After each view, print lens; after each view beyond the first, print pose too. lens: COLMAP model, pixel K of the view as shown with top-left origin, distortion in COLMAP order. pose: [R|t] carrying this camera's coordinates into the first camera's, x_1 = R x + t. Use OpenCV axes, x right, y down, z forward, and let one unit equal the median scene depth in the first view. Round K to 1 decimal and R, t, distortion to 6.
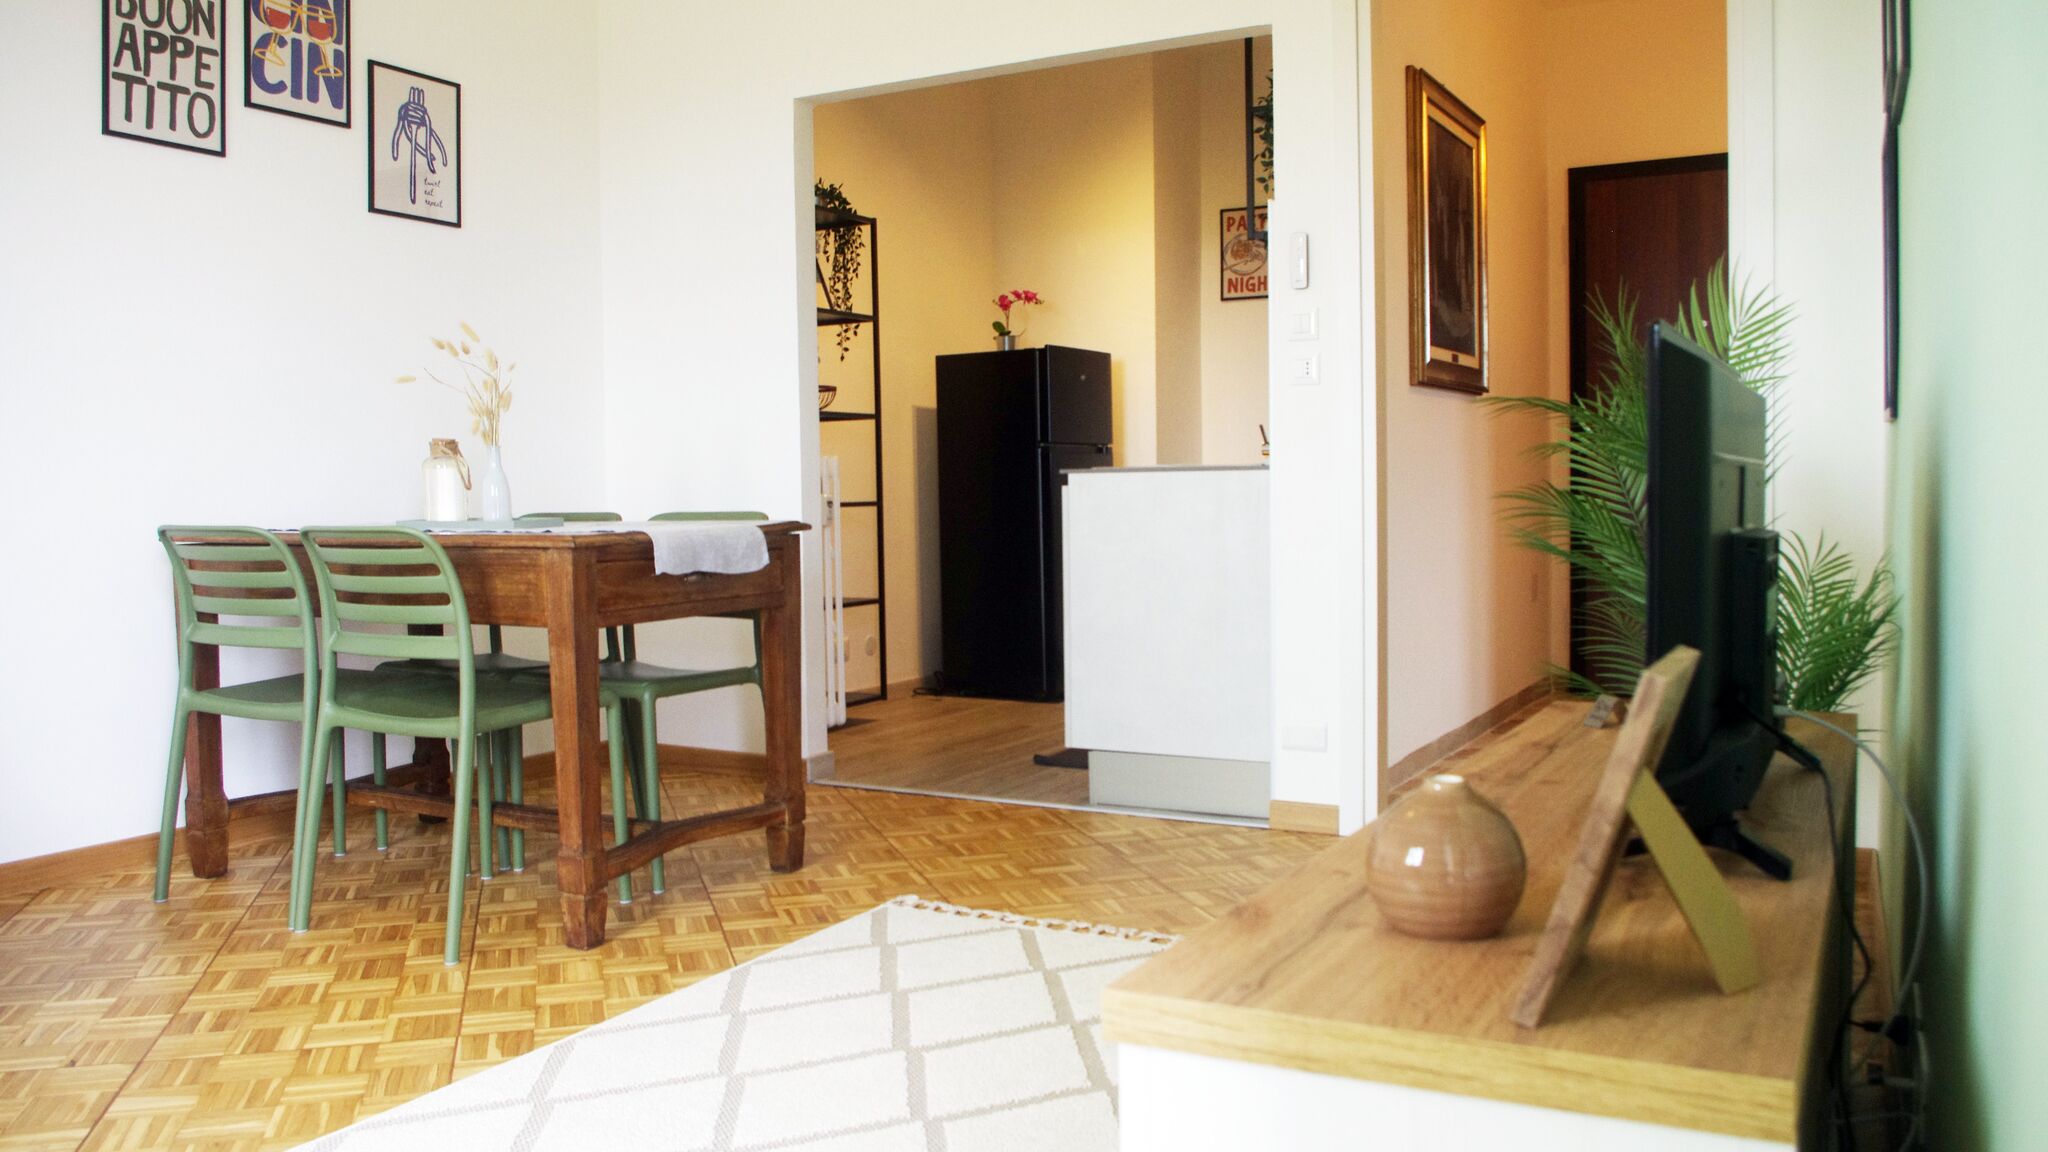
lens RADIAL K [[1588.2, 0, 1002.3], [0, 1588.2, 574.7], [0, 0, 1]] dist [-0.092616, 0.041844]
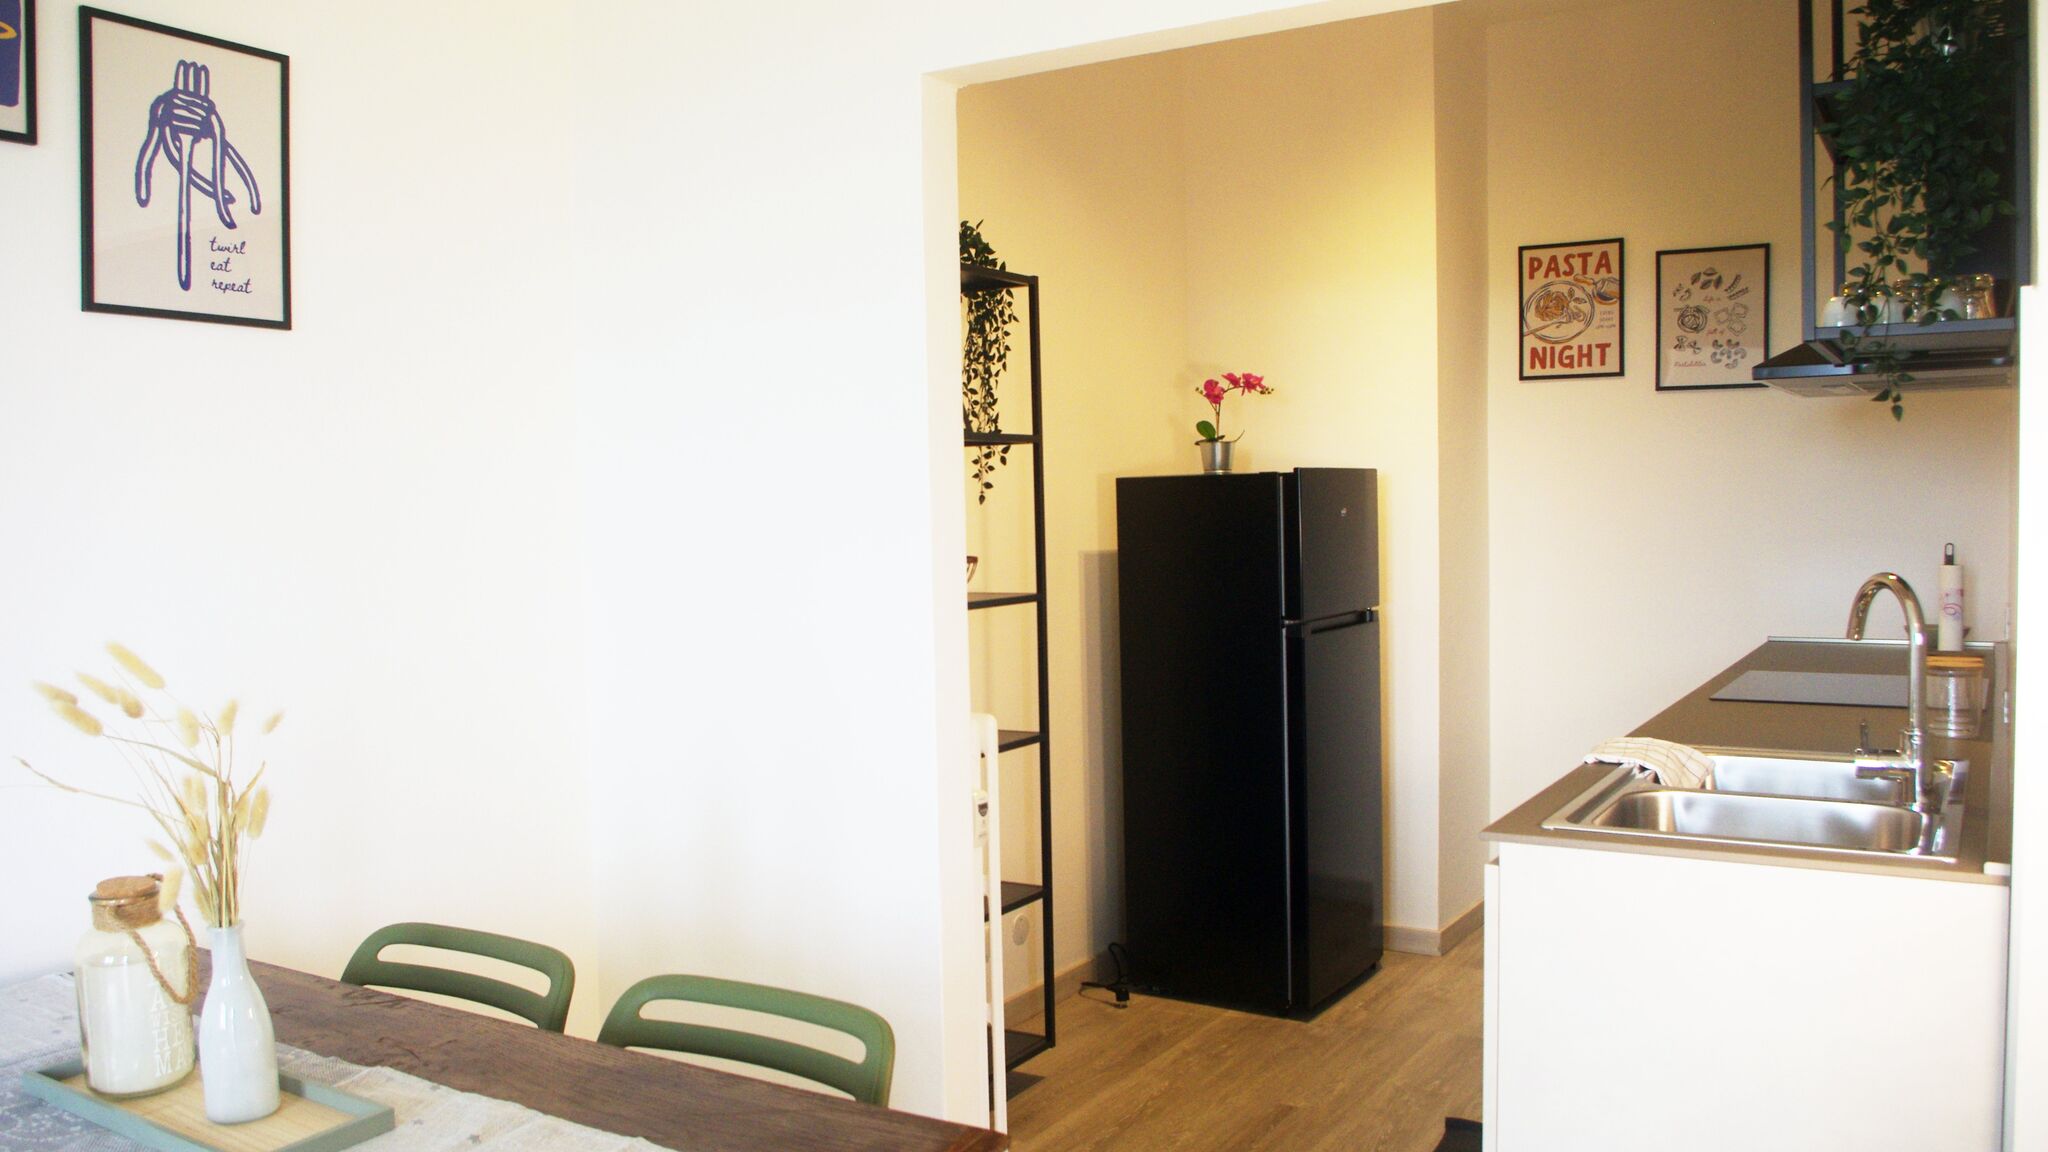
lens RADIAL K [[1611.1, 0, 1001.1], [0, 1611.1, 579.3], [0, 0, 1]] dist [-0.084641, 0.031268]
pose [[0.998765, -0.001842, -0.049649, -0.099298], [0.001619, 0.999988, -0.004541, -0.163906], [0.049657, 0.004455, 0.998756, 0.584206]]
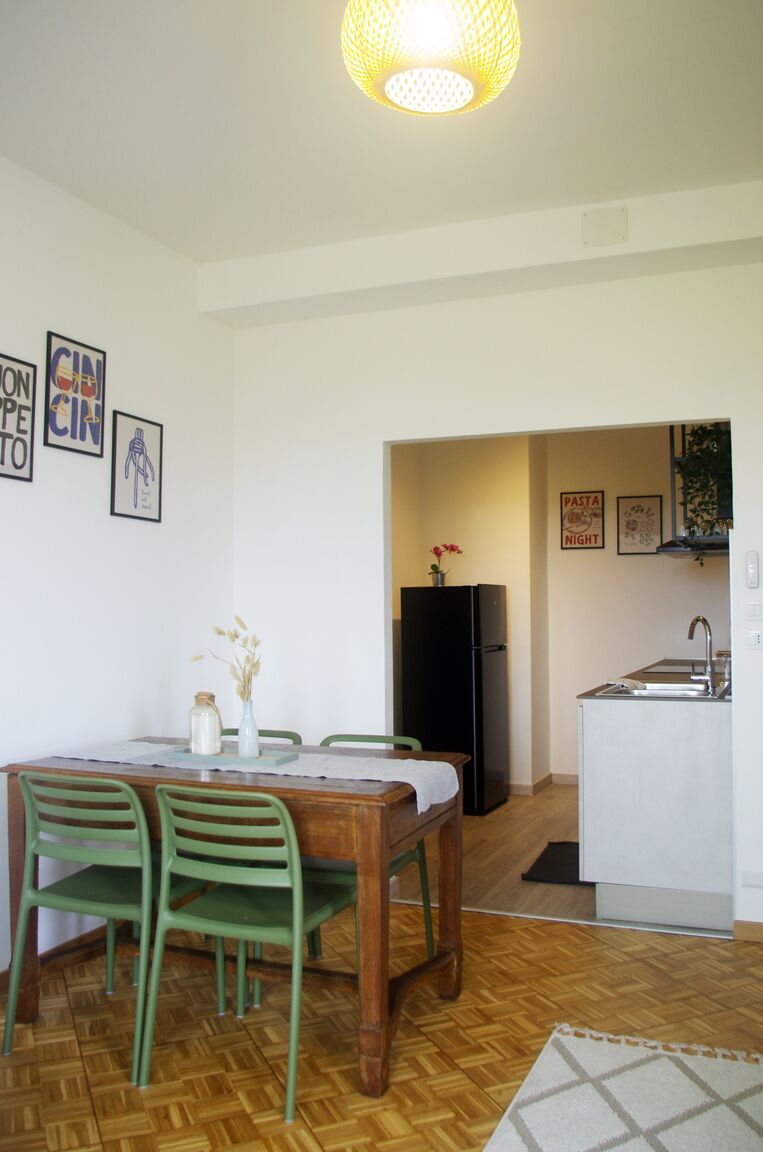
lens RADIAL K [[968.0, 0, 390.8], [0, 968.0, 563.3], [0, 0, 1]] dist [-0.091150, 0.037345]
pose [[0.992235, 0.015155, 0.123452, -0.295591], [-0.002297, 0.994612, -0.103638, -0.111777], [-0.124358, 0.102549, 0.986924, 0.117317]]
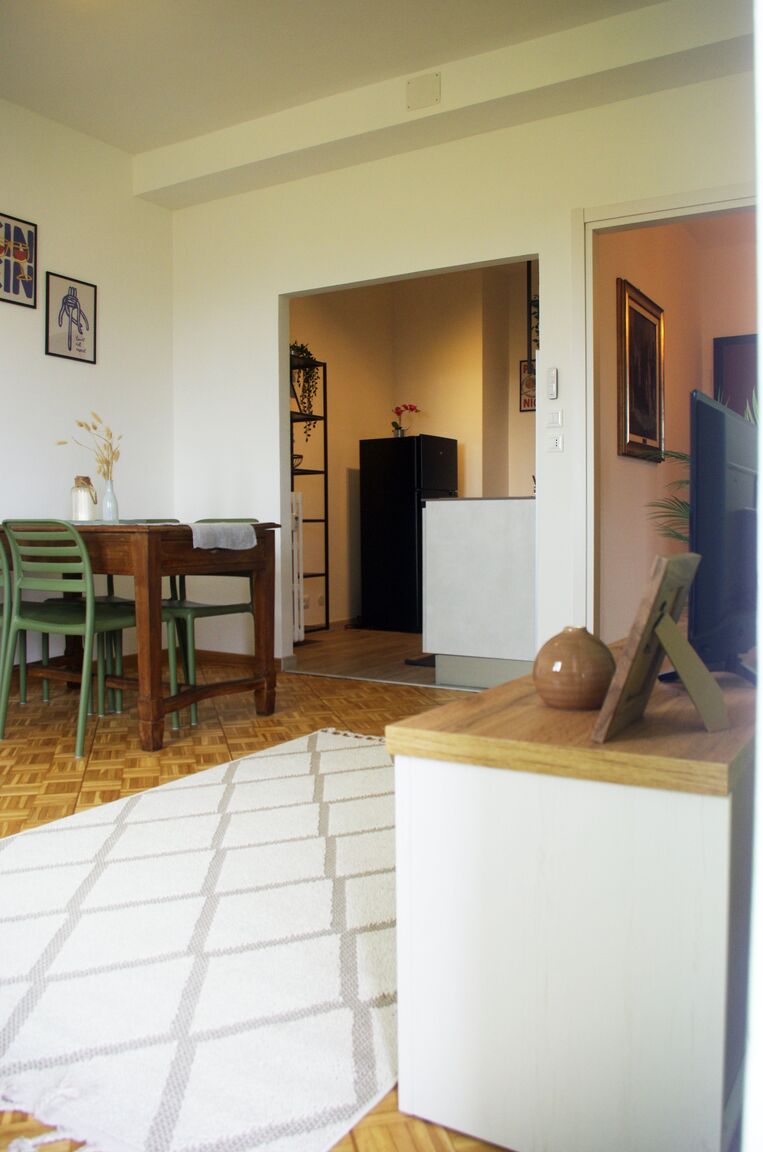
lens RADIAL K [[897.5, 0, 383.5], [0, 897.5, 563.7], [0, 0, 1]] dist [-0.090751, 0.039827]
pose [[0.999571, 0.012302, -0.026597, 0.024678], [-0.012573, 0.999871, -0.010030, 0.021301], [0.026471, 0.010360, 0.999596, -0.027378]]
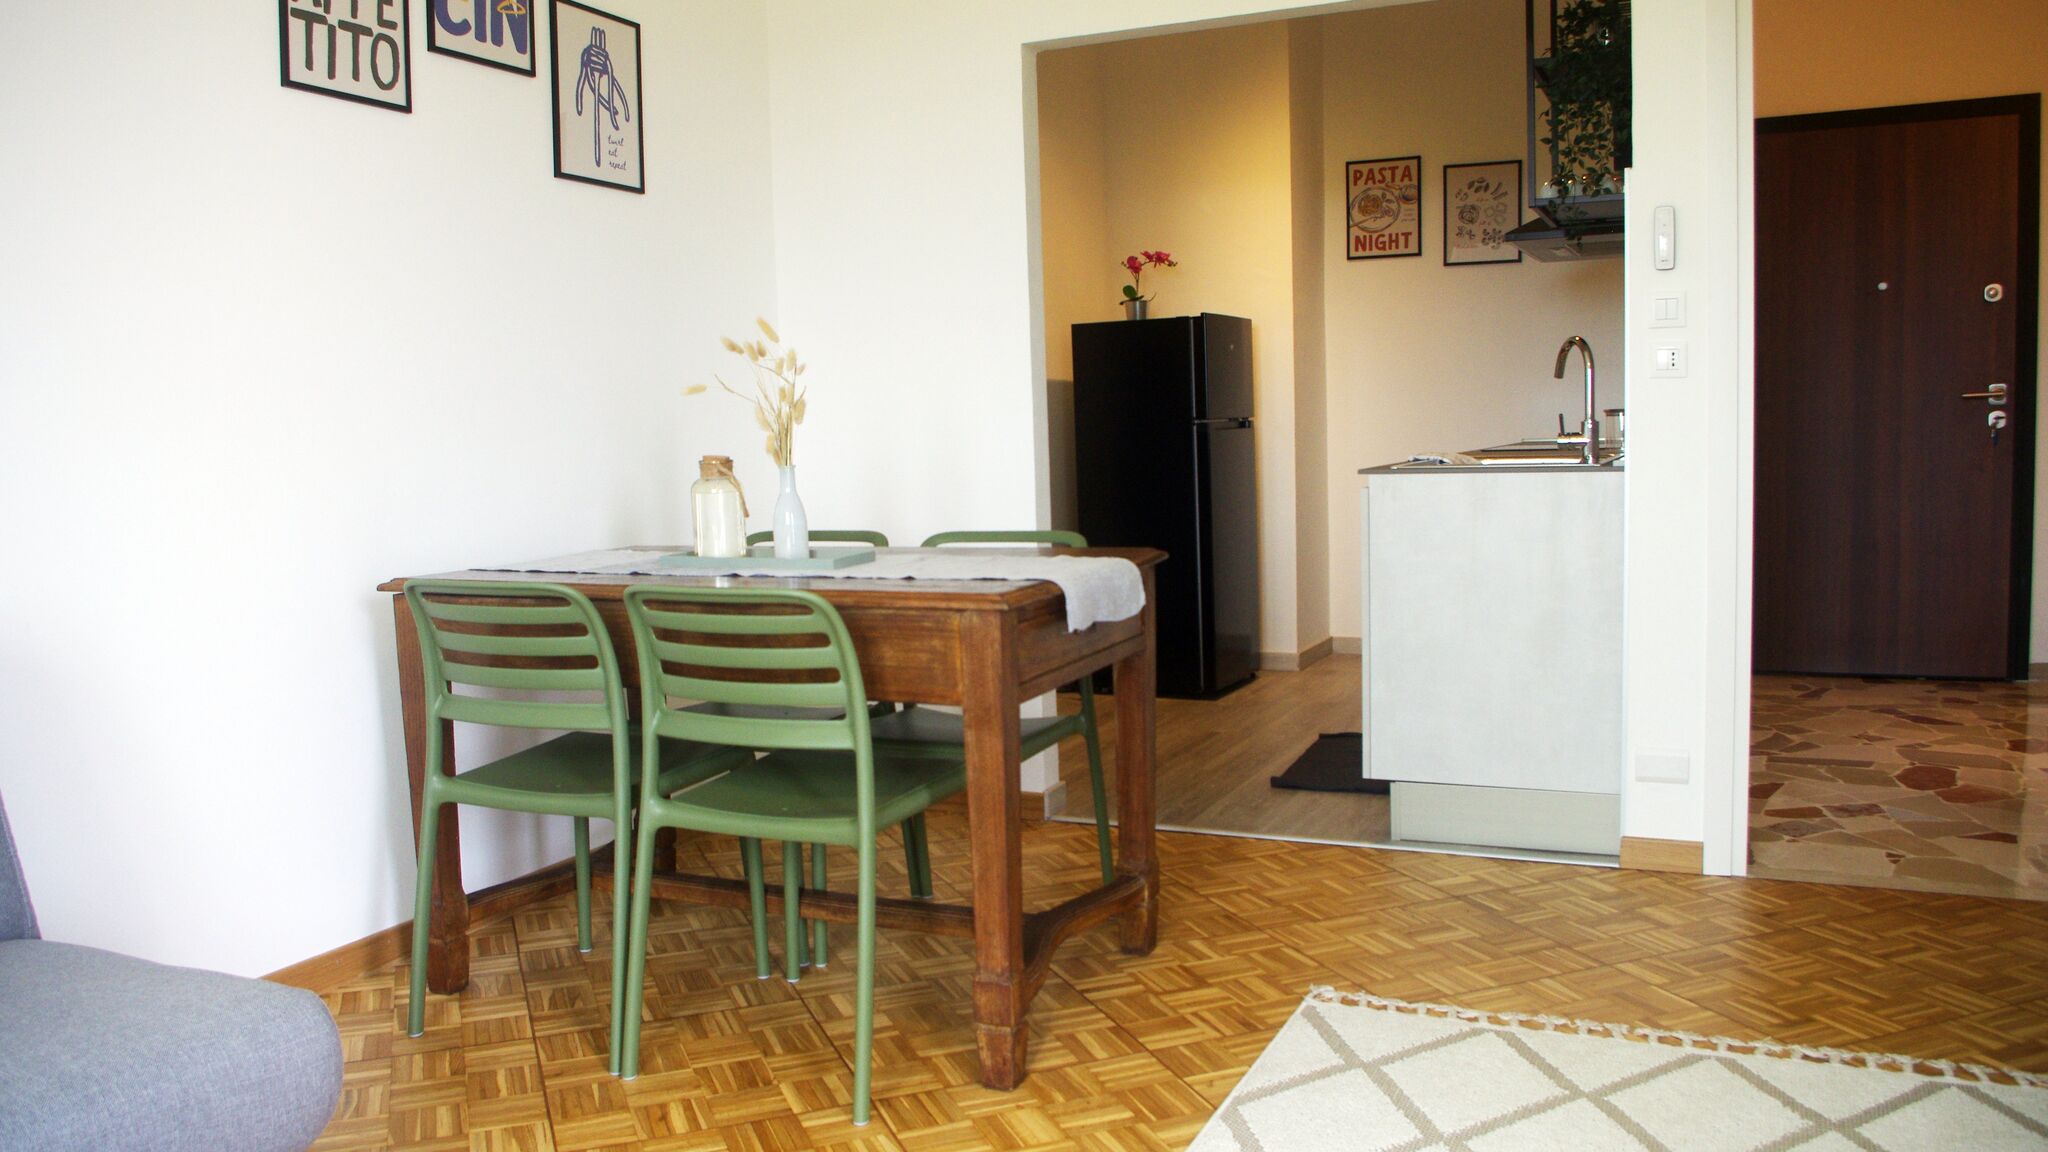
lens RADIAL K [[1585.6, 0, 1003.0], [0, 1585.6, 576.0], [0, 0, 1]] dist [-0.090692, 0.039755]
pose [[0.997279, -0.022228, 0.070295, -0.261422], [0.019428, 0.999000, 0.040273, -0.053460], [-0.071120, -0.038798, 0.996713, 0.150903]]
